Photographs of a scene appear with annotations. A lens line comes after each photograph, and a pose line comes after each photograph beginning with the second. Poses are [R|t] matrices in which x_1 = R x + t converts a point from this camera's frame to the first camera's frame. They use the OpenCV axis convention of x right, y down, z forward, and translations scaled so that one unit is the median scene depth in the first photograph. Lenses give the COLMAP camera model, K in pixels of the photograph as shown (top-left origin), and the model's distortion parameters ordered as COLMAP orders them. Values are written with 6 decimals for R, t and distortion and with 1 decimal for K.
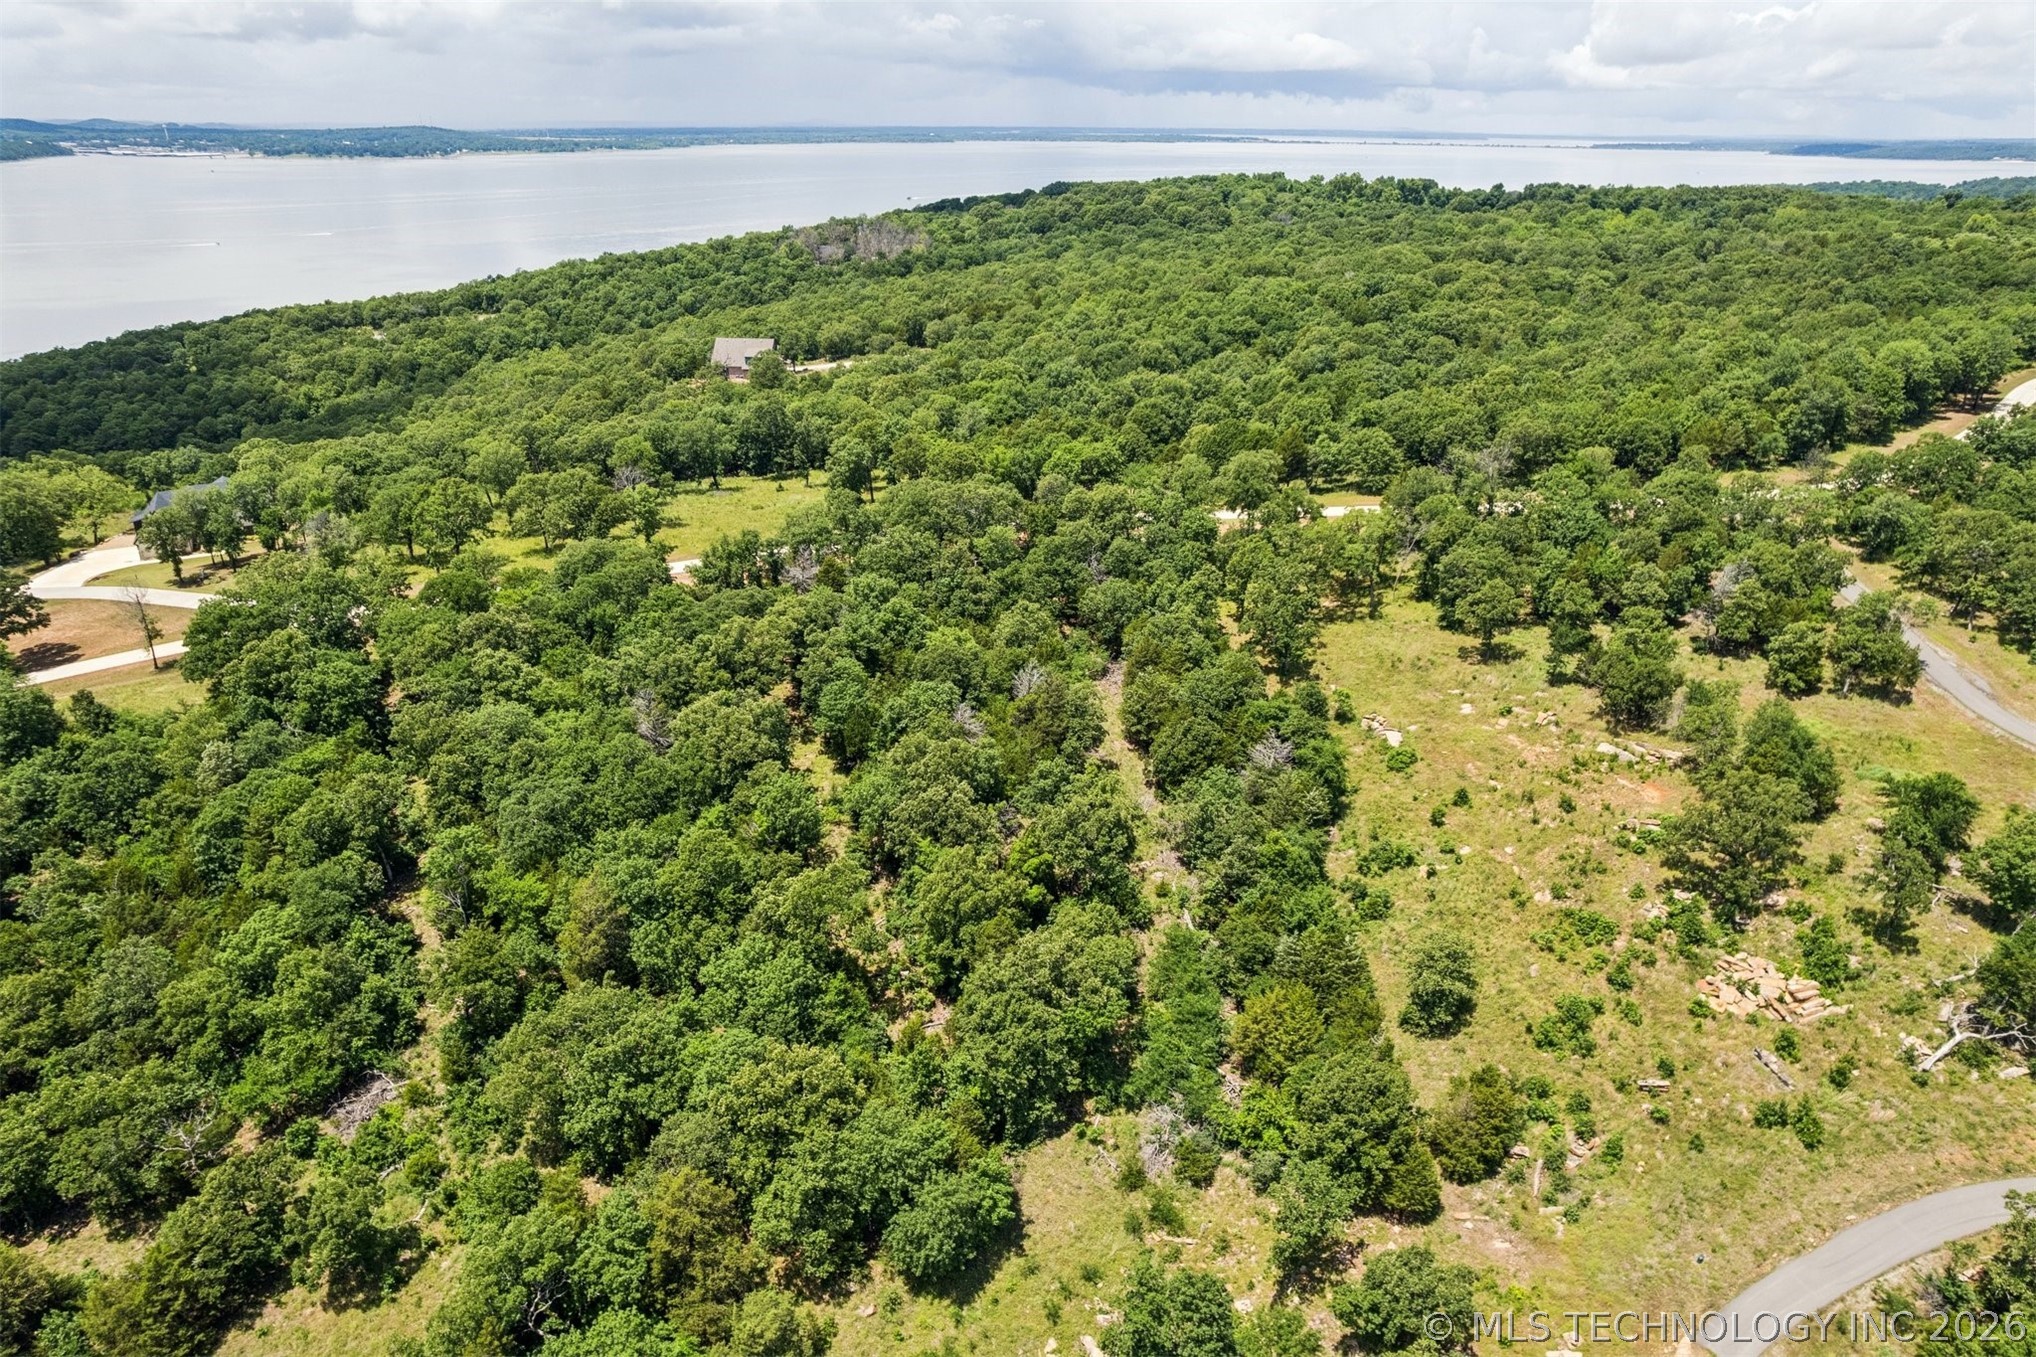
lens RADIAL K [[1321.6, 0, 1027.6], [0, 1321.6, 698.6], [0, 0, 1]] dist [-0.092569, 0.086971]
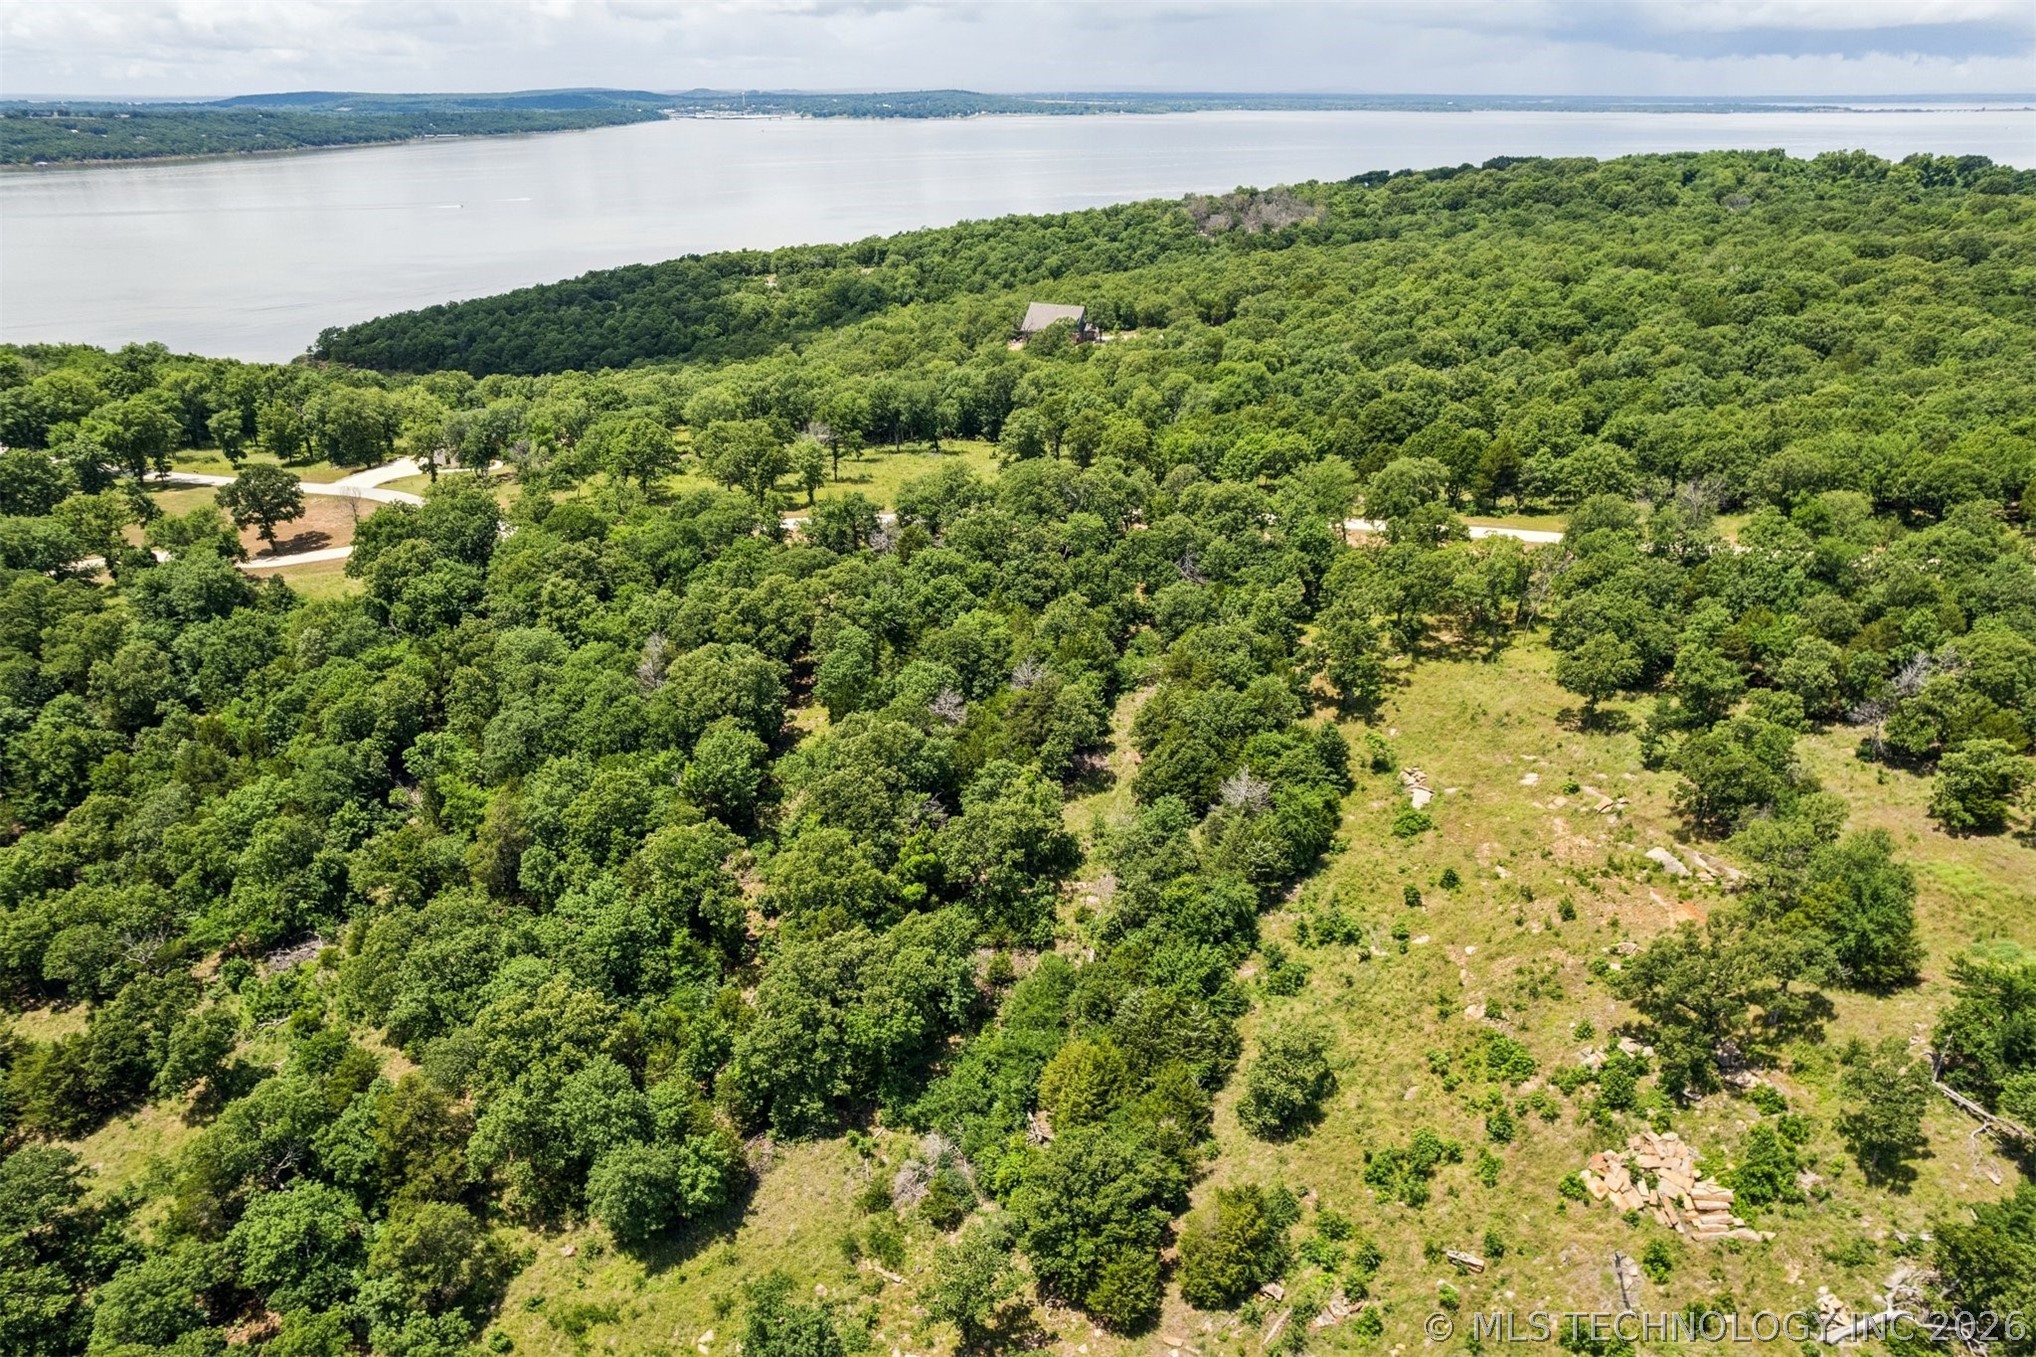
lens RADIAL K [[1323.6, 0, 1030.3], [0, 1323.6, 705.3], [0, 0, 1]] dist [-0.086936, 0.079257]
pose [[0.935610, 0.145511, -0.321653, 0.239702], [-0.137302, 0.989356, 0.048191, -0.029246], [0.325242, -0.000925, 0.945630, 0.069311]]
